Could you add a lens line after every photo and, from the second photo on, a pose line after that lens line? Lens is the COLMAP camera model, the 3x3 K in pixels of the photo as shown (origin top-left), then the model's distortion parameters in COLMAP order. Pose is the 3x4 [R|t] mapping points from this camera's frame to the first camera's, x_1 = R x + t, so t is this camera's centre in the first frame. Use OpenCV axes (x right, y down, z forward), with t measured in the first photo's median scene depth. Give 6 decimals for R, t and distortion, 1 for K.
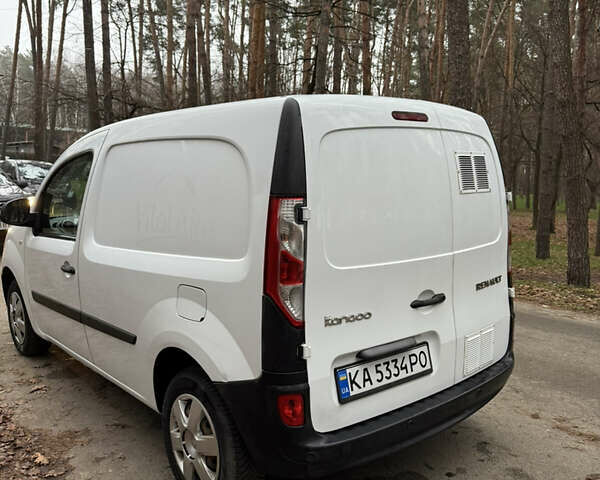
lens RADIAL K [[576.0, 0, 296.9], [0, 576.0, 246.2], [0, 0, 1]] dist [0.012678, 0.000000]
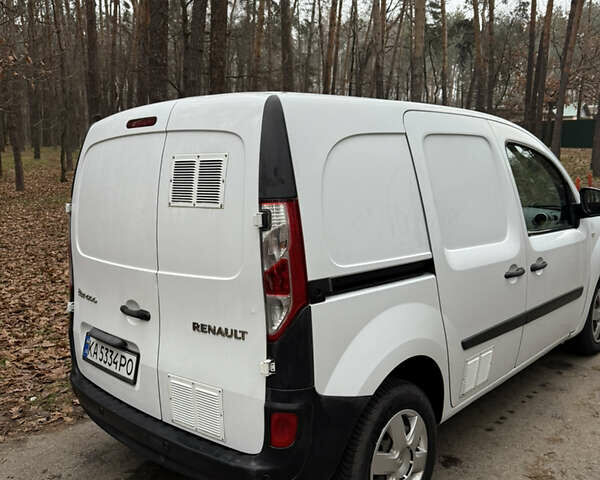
lens RADIAL K [[576.0, 0, 300.4], [0, 576.0, 233.5], [0, 0, 1]] dist [0.012678, 0.000000]
pose [[0.120788, 0.129655, -0.984175, 1.203161], [-0.097328, 0.988204, 0.118240, -0.178566], [0.987896, 0.081505, 0.131982, 1.136481]]
